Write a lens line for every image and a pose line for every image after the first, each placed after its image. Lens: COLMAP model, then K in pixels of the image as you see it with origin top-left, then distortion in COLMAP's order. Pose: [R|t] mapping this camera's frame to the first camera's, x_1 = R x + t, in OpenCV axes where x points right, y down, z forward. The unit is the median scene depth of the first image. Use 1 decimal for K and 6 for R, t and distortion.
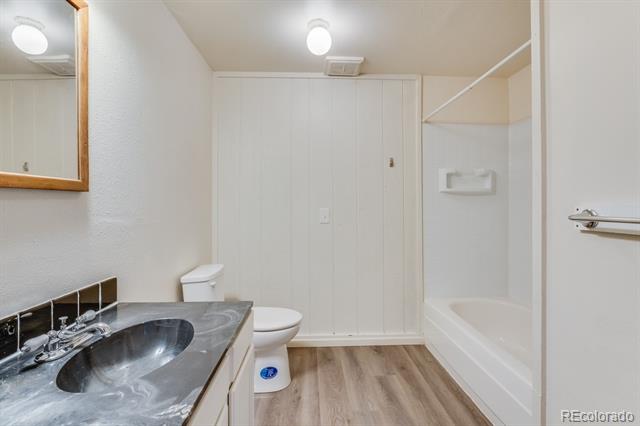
lens RADIAL K [[310.8, 0, 322.7], [0, 310.8, 201.9], [0, 0, 1]] dist [-0.035445, 0.004176]
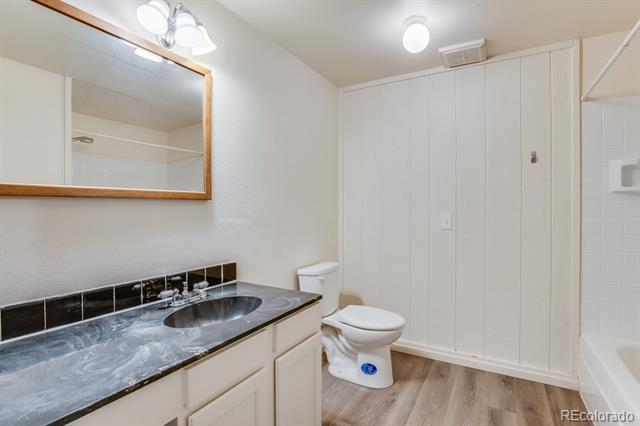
lens RADIAL K [[310.8, 0, 313.7], [0, 310.8, 211.4], [0, 0, 1]] dist [-0.035445, 0.004176]
pose [[0.836498, 0.006277, -0.547934, 0.235311], [0.003431, 0.999855, 0.016692, -0.001651], [0.547959, -0.015842, 0.836355, 0.021684]]
